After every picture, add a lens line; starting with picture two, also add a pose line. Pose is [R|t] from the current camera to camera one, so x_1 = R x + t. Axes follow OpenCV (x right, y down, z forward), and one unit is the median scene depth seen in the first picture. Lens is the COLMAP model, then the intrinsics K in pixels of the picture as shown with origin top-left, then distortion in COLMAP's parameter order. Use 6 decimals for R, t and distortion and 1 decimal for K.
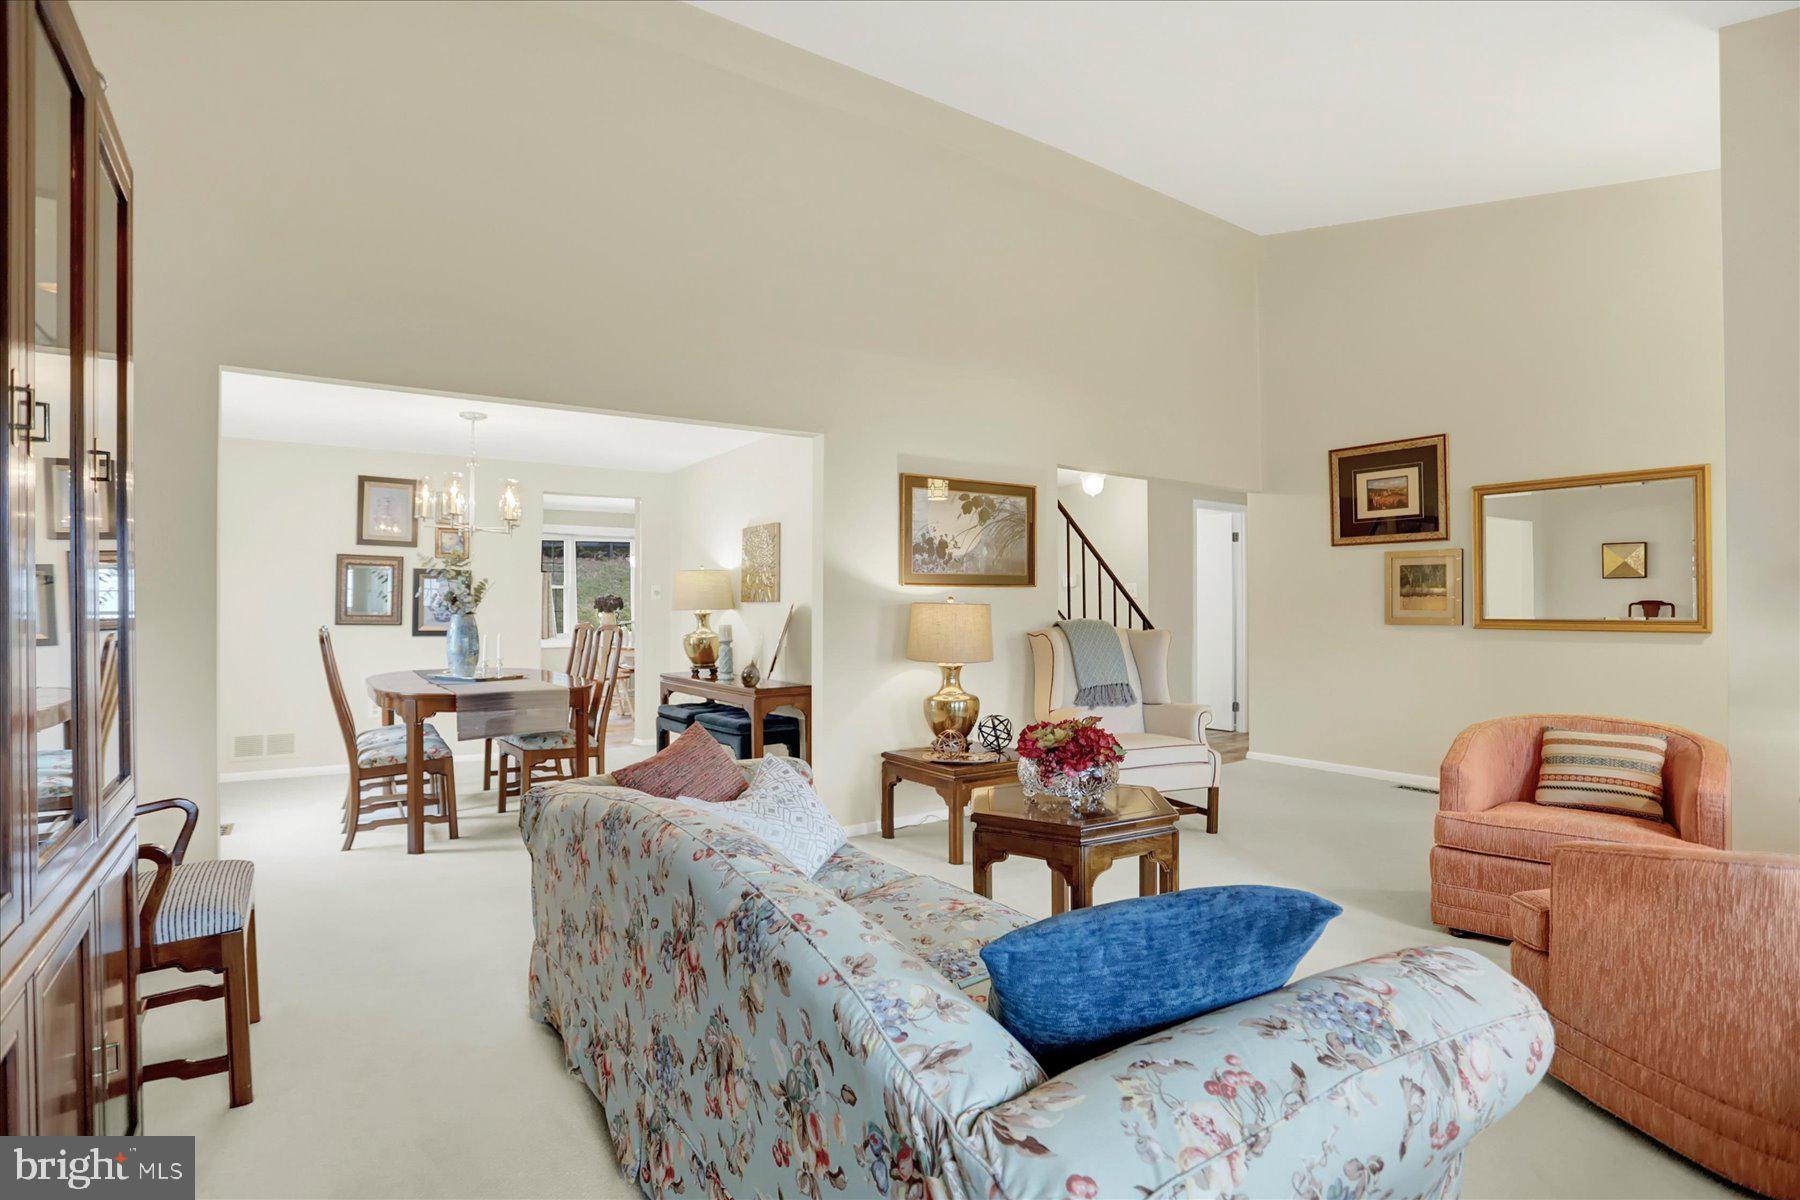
lens RADIAL K [[885.6, 0, 905.4], [0, 885.6, 600.3], [0, 0, 1]] dist [-0.070322, 0.033429]
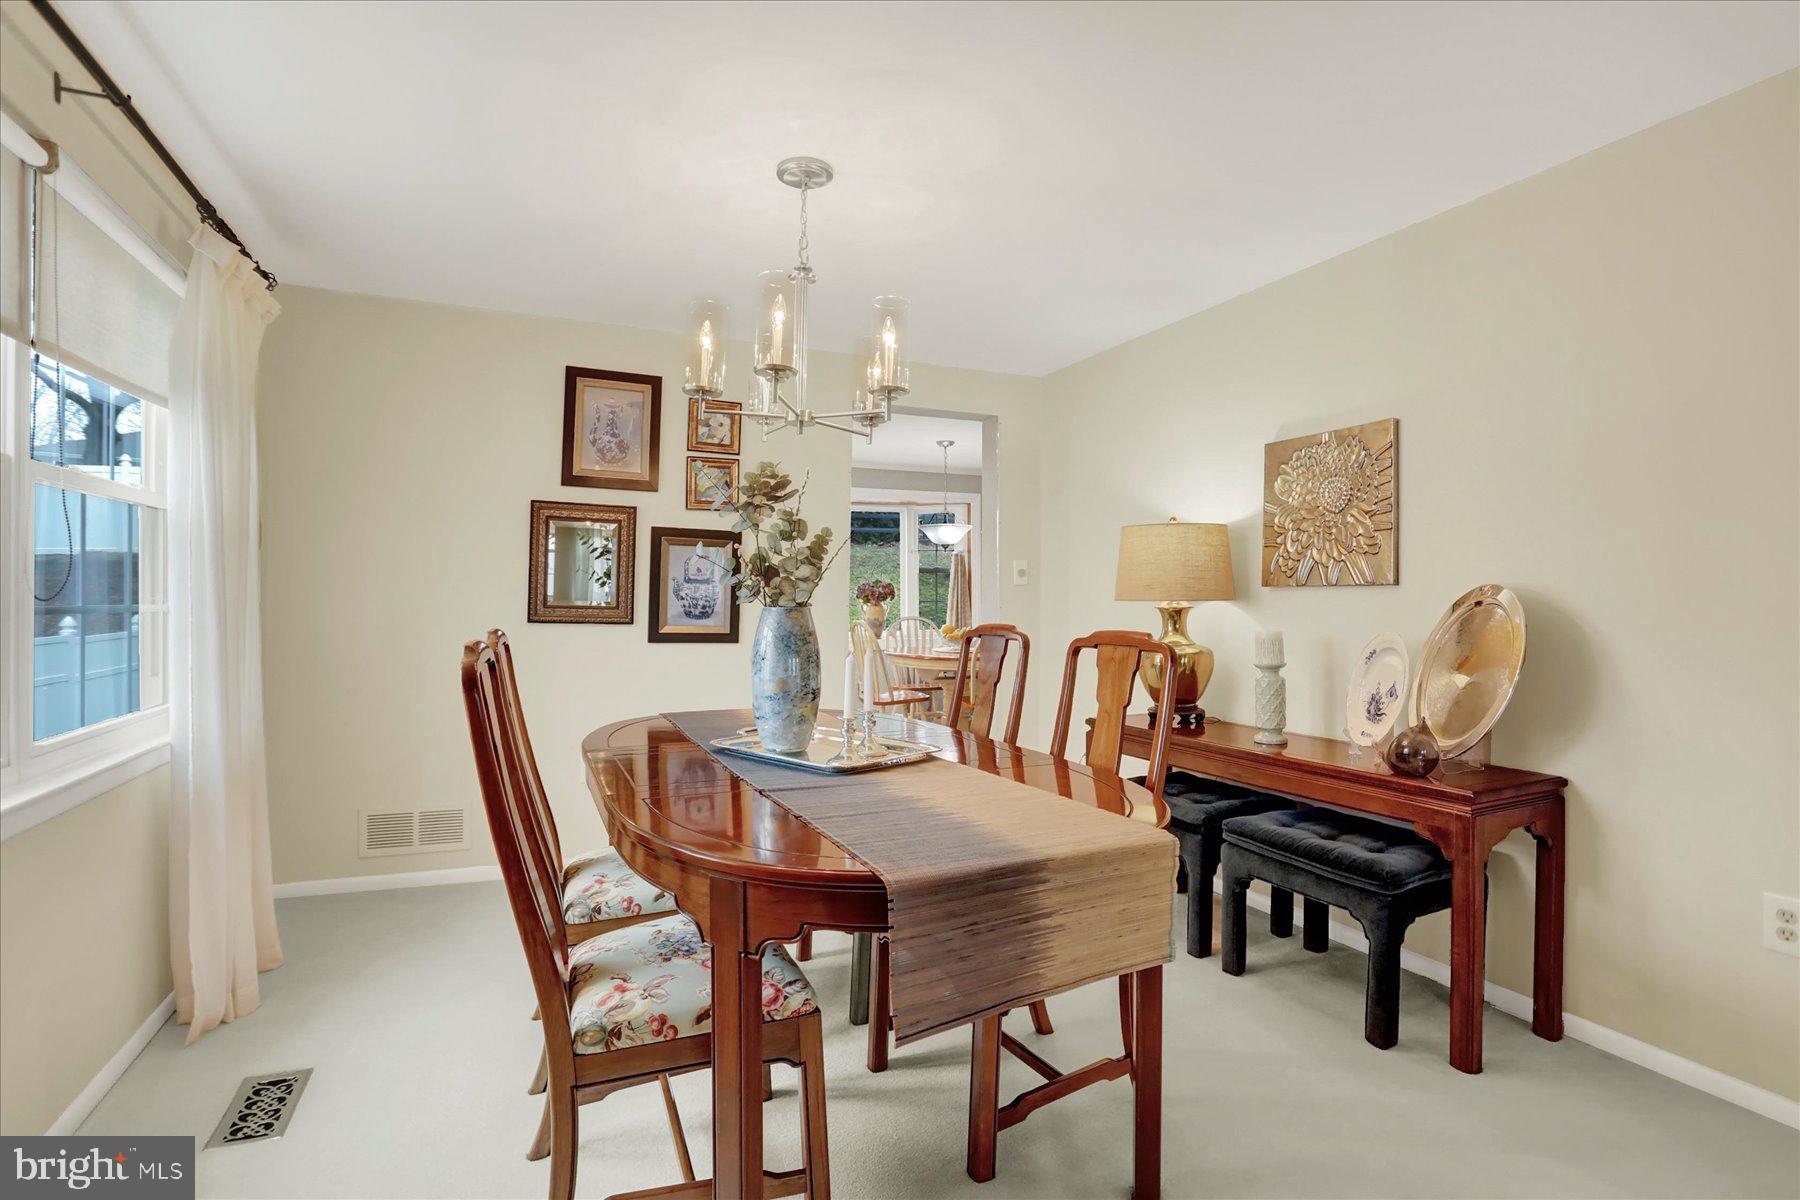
lens RADIAL K [[885.6, 0, 905.4], [0, 885.6, 600.3], [0, 0, 1]] dist [-0.070322, 0.033429]
pose [[0.982668, 0.007853, -0.185210, -0.295902], [-0.006322, 0.999941, 0.008856, 0.006730], [0.185269, -0.007532, 0.982659, 0.460338]]
